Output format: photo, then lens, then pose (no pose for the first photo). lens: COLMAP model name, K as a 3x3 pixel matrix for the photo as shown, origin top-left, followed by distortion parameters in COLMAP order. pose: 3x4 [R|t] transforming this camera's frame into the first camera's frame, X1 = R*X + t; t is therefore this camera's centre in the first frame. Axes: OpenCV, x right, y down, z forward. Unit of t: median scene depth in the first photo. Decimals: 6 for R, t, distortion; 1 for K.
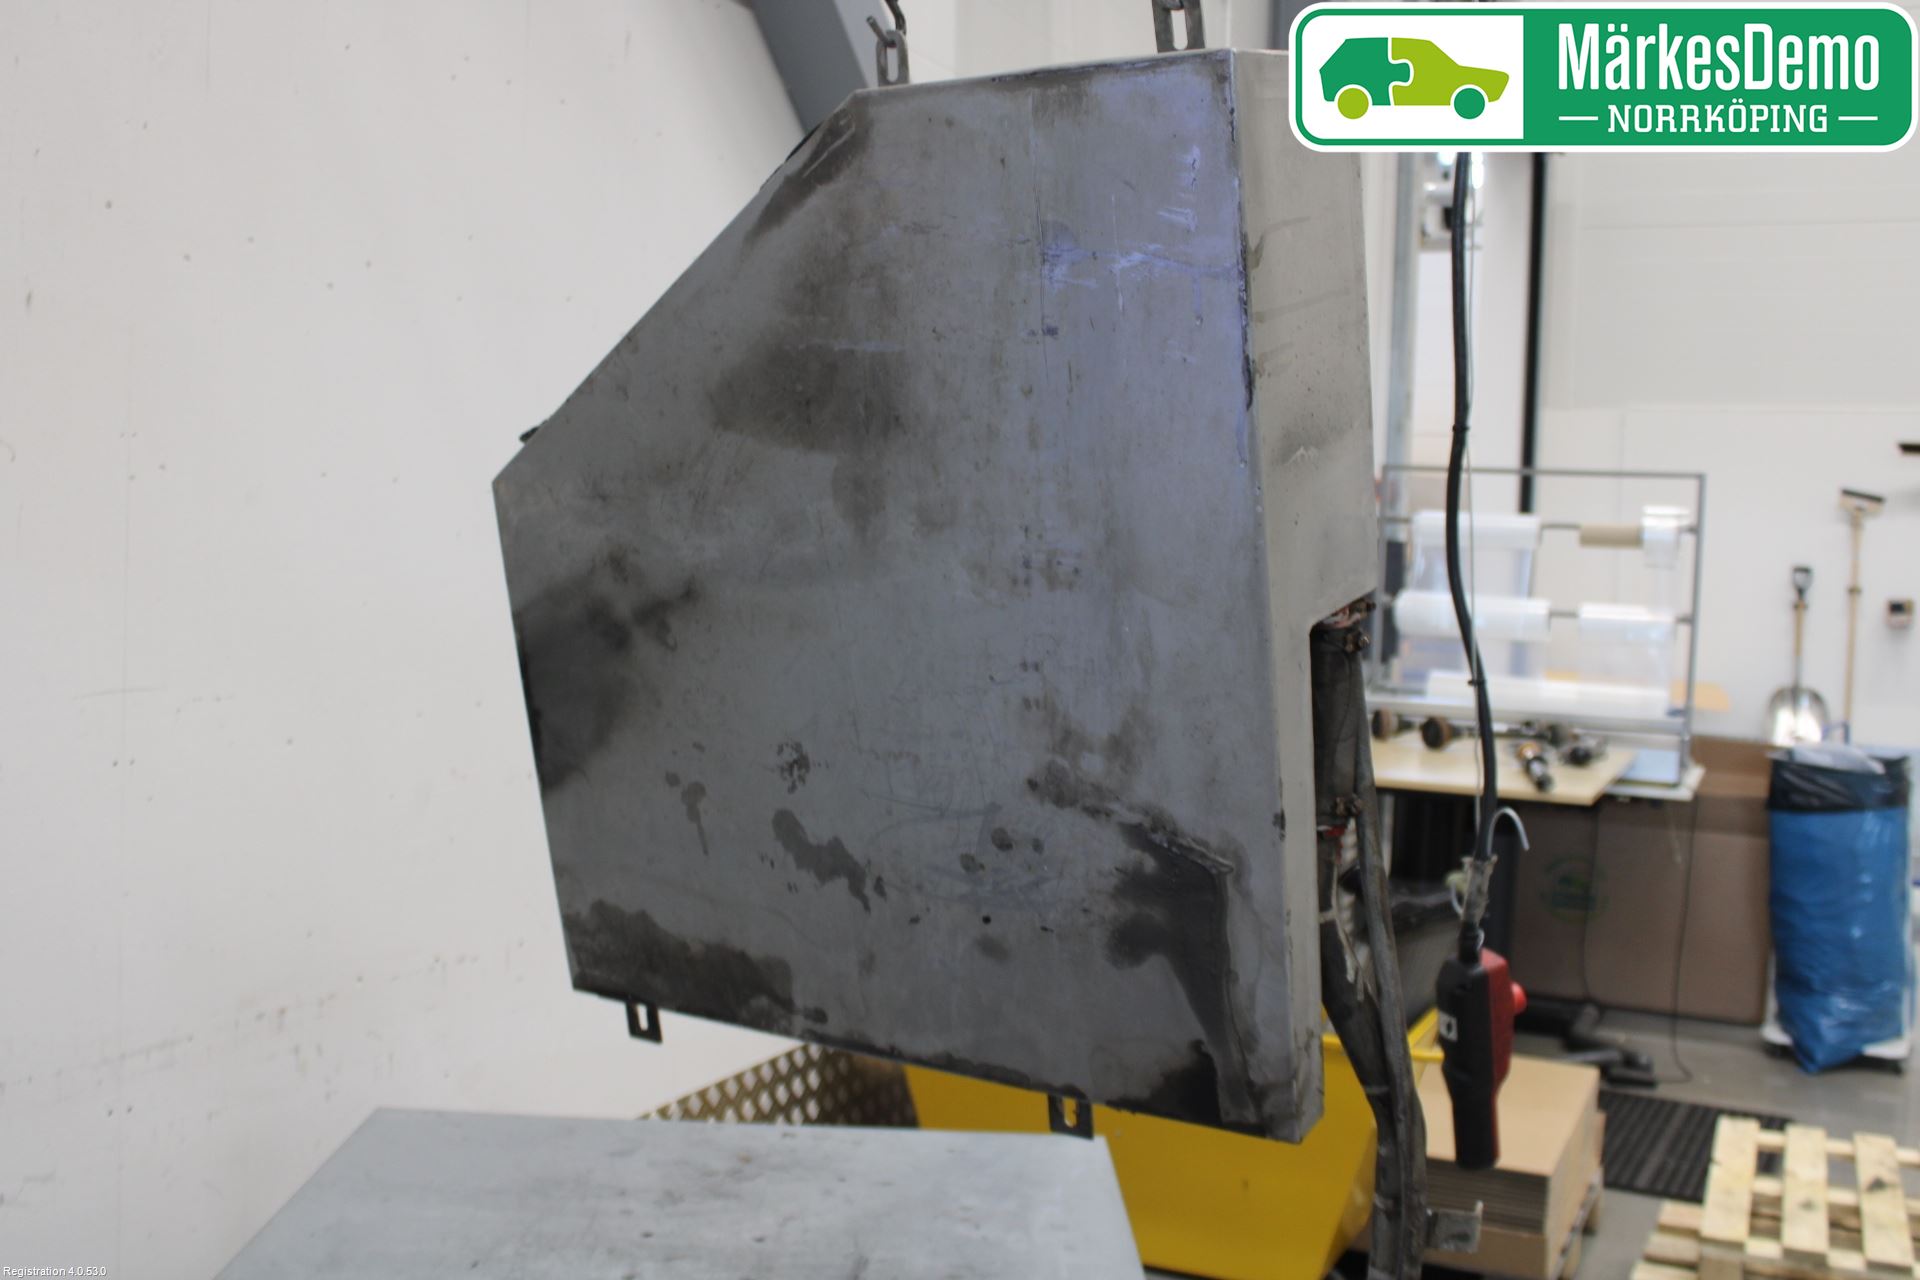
lens RADIAL K [[1914.0, 0, 951.2], [0, 1914.0, 644.4], [0, 0, 1]] dist [-0.074899, 0.000000]
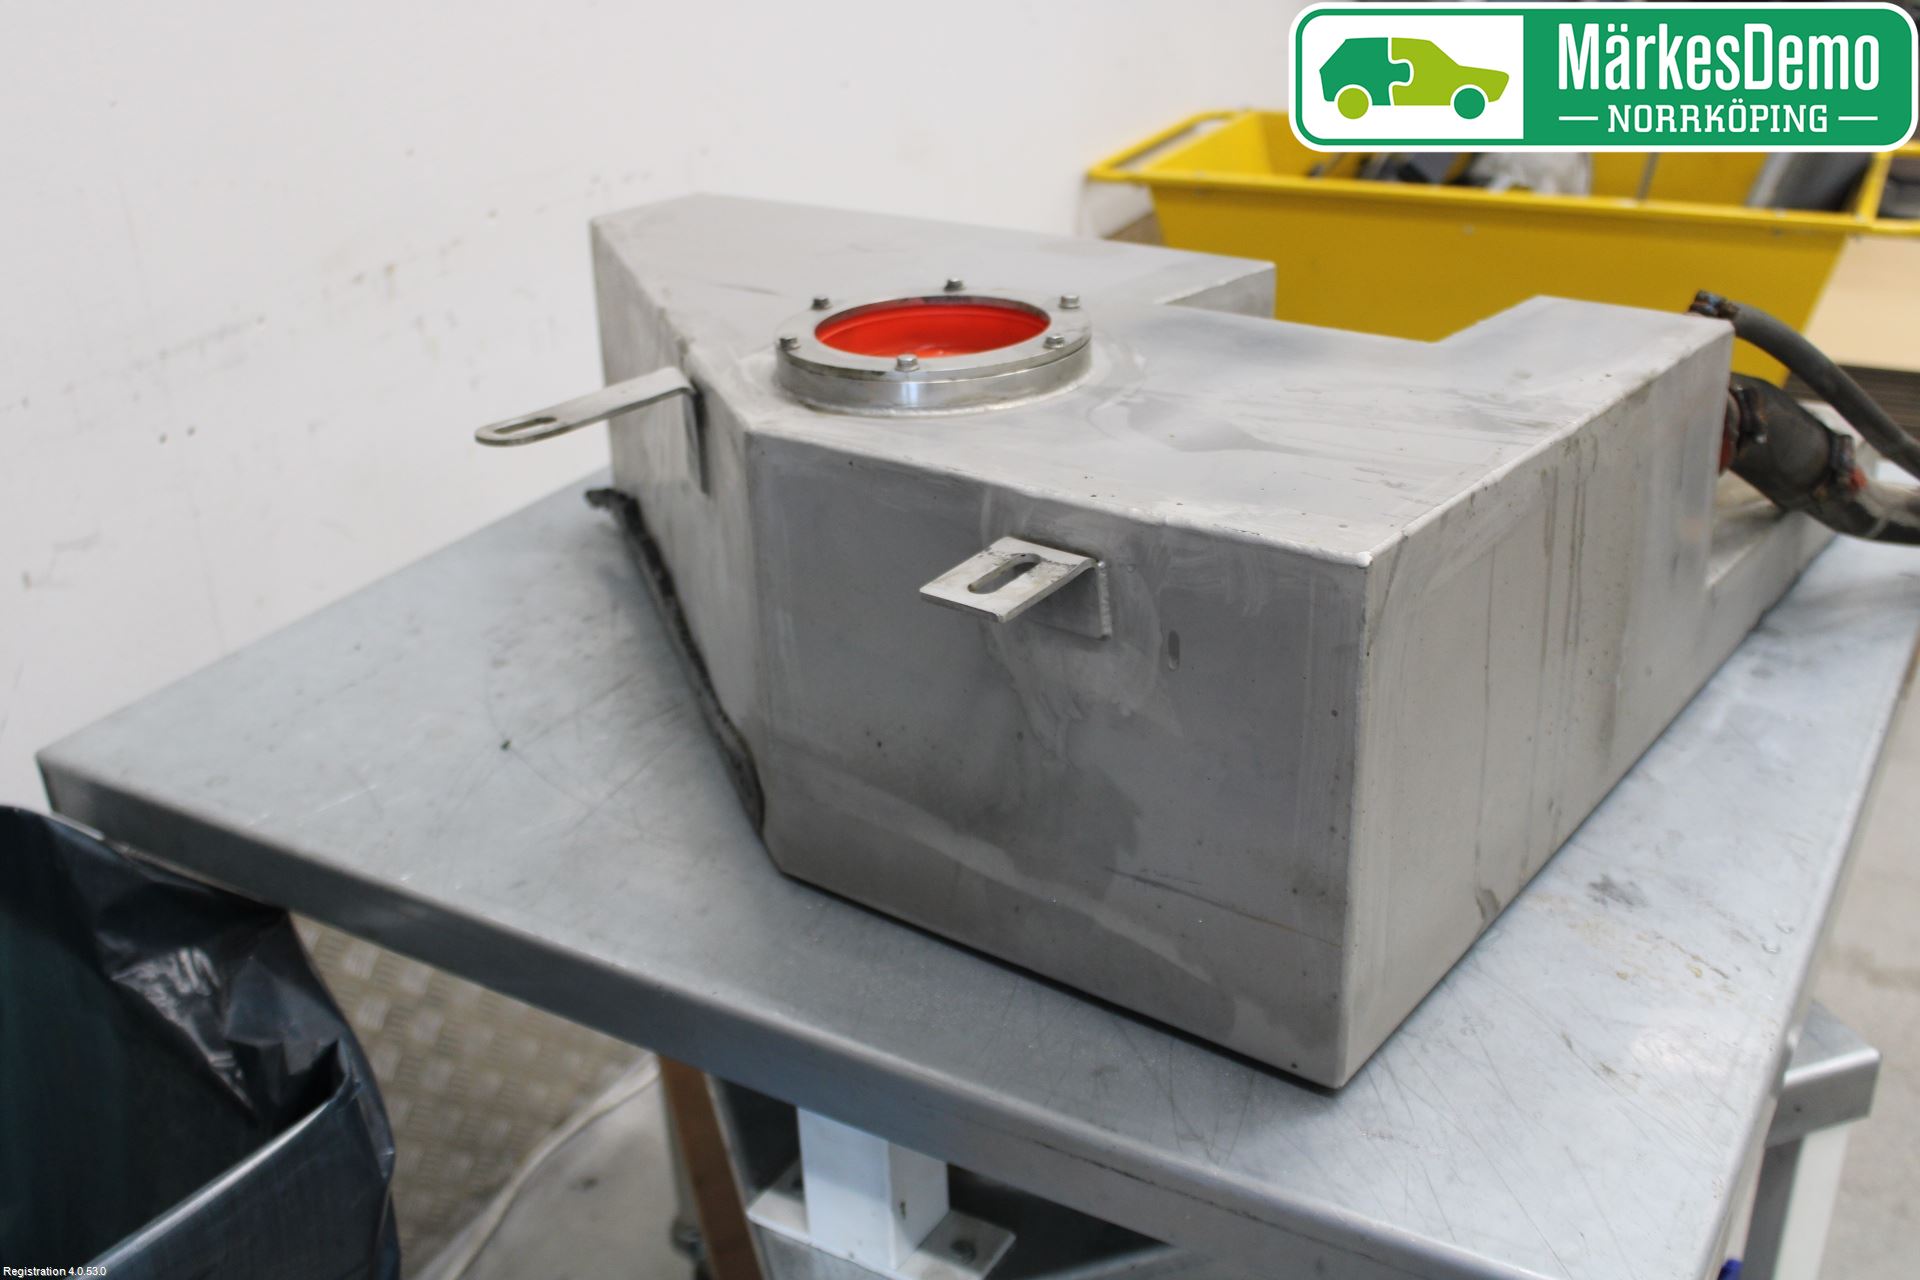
lens RADIAL K [[1914.0, 0, 965.0], [0, 1914.0, 639.7], [0, 0, 1]] dist [-0.074899, 0.000000]
pose [[0.995826, -0.063537, -0.065527, -0.078254], [0.083679, 0.922243, 0.377447, 0.054396], [0.036450, -0.381355, 0.923710, 0.229659]]
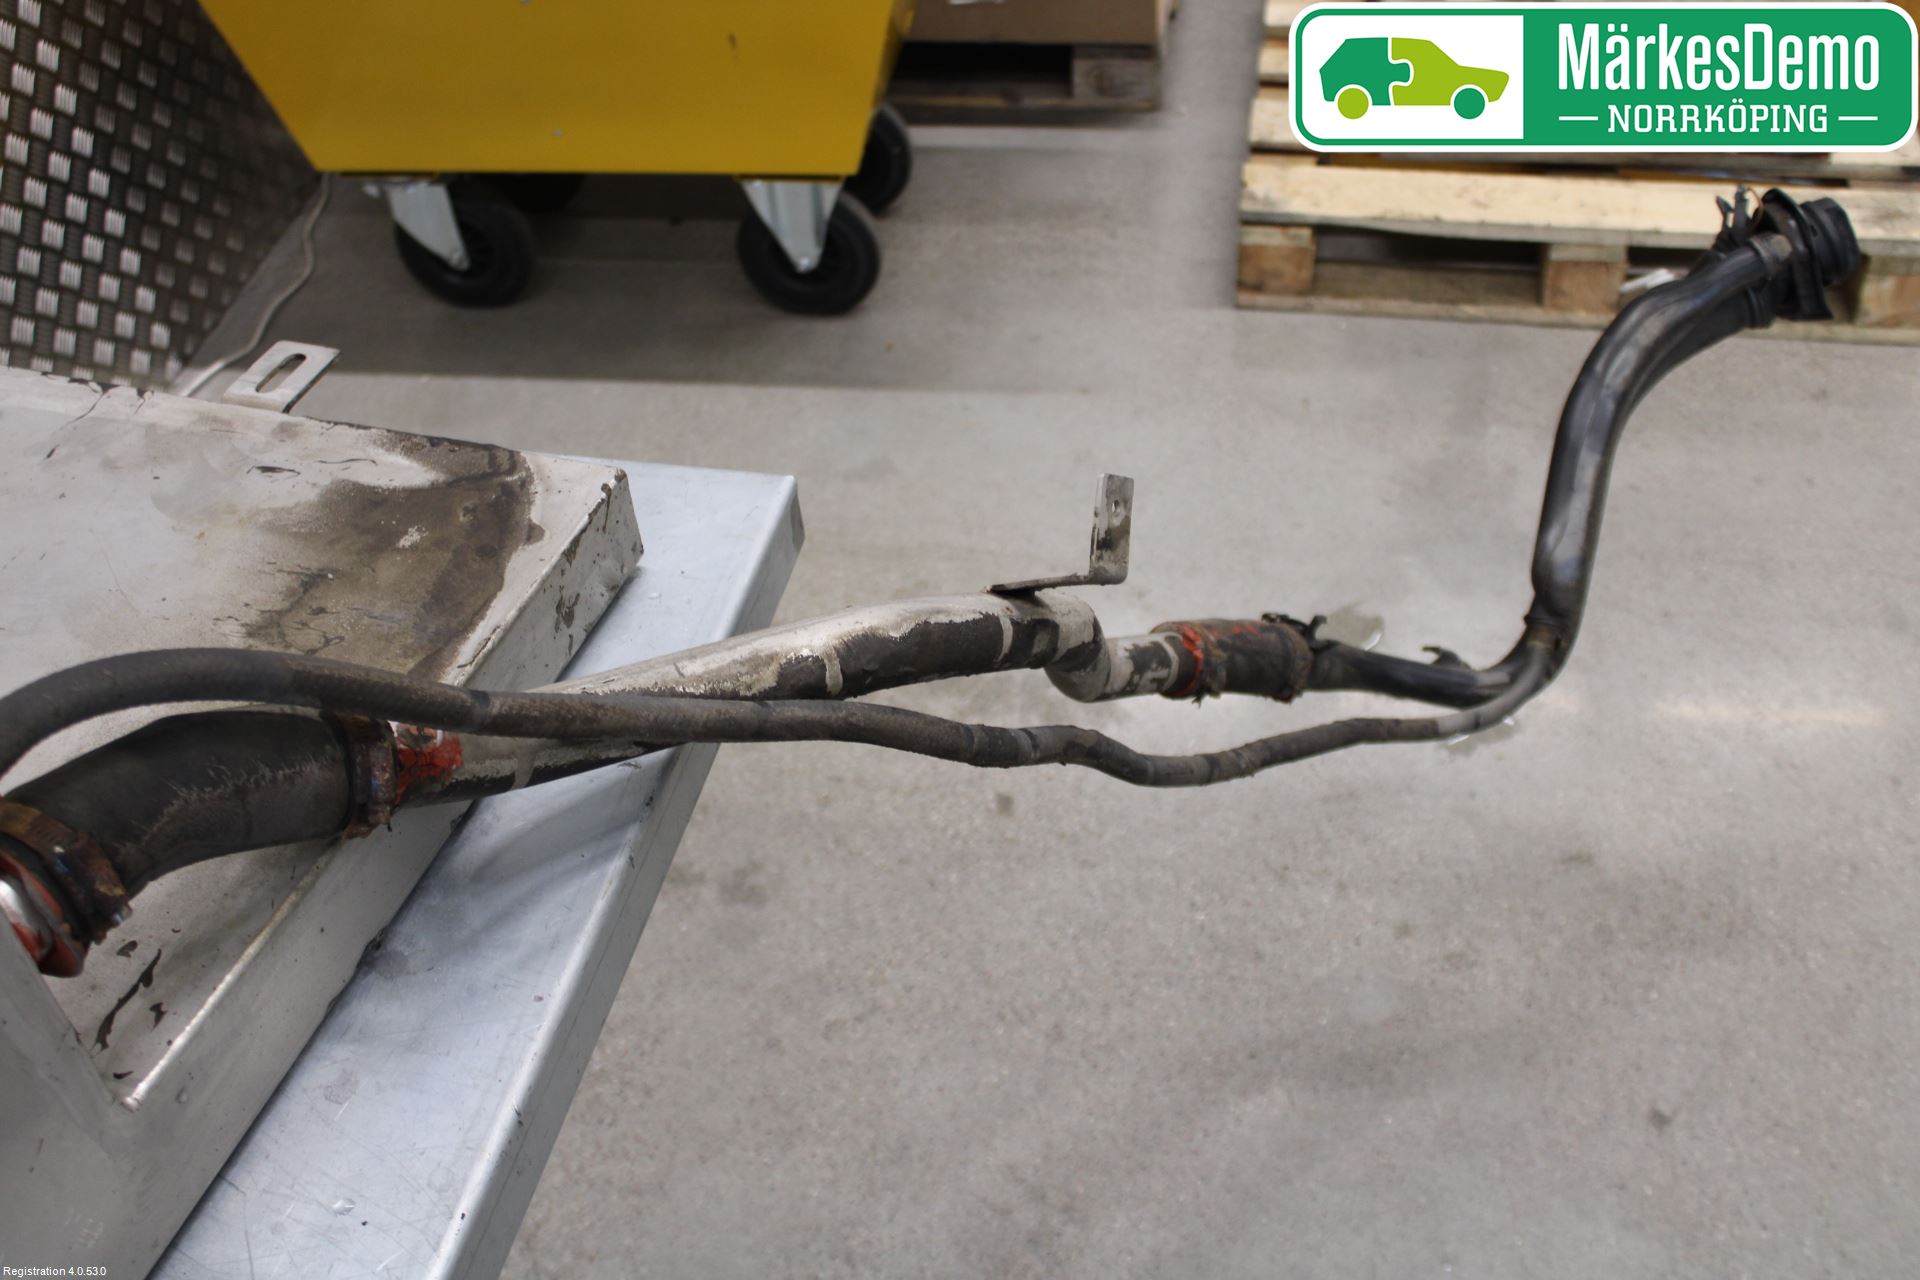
lens RADIAL K [[1914.0, 0, 980.5], [0, 1914.0, 635.9], [0, 0, 1]] dist [-0.074899, 0.000000]
pose [[0.949226, -0.275762, 0.151413, 0.082999], [0.112798, 0.747625, 0.654472, 0.018121], [-0.293679, -0.604163, 0.740770, 0.372243]]
